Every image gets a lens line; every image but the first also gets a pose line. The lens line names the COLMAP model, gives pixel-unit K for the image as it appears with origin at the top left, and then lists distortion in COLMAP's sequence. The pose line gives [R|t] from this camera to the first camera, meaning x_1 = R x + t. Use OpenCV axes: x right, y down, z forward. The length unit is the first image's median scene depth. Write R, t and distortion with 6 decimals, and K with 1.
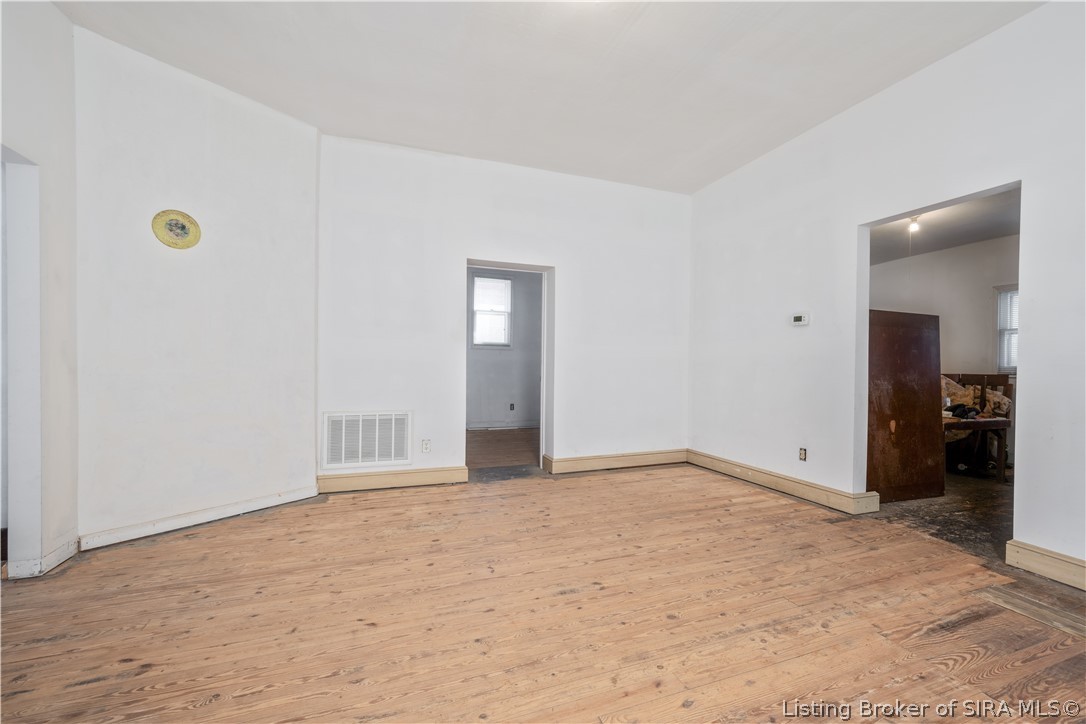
lens RADIAL K [[429.1, 0, 535.3], [0, 429.1, 364.3], [0, 0, 1]] dist [0.002096, 0.000084]
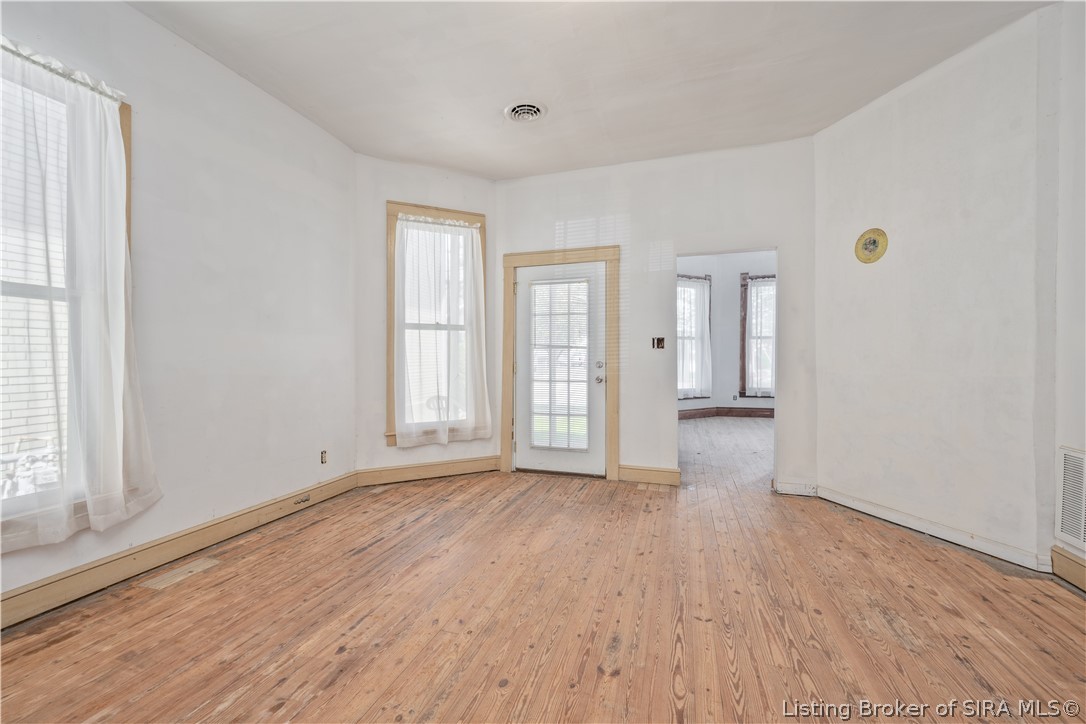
lens RADIAL K [[454.4, 0, 539.5], [0, 454.4, 365.2], [0, 0, 1]] dist [0.002677, 0.000398]
pose [[-0.599166, 0.003144, -0.800619, 0.658389], [-0.005987, 0.999947, 0.008407, -0.009014], [0.800603, 0.009831, -0.599115, 1.073090]]
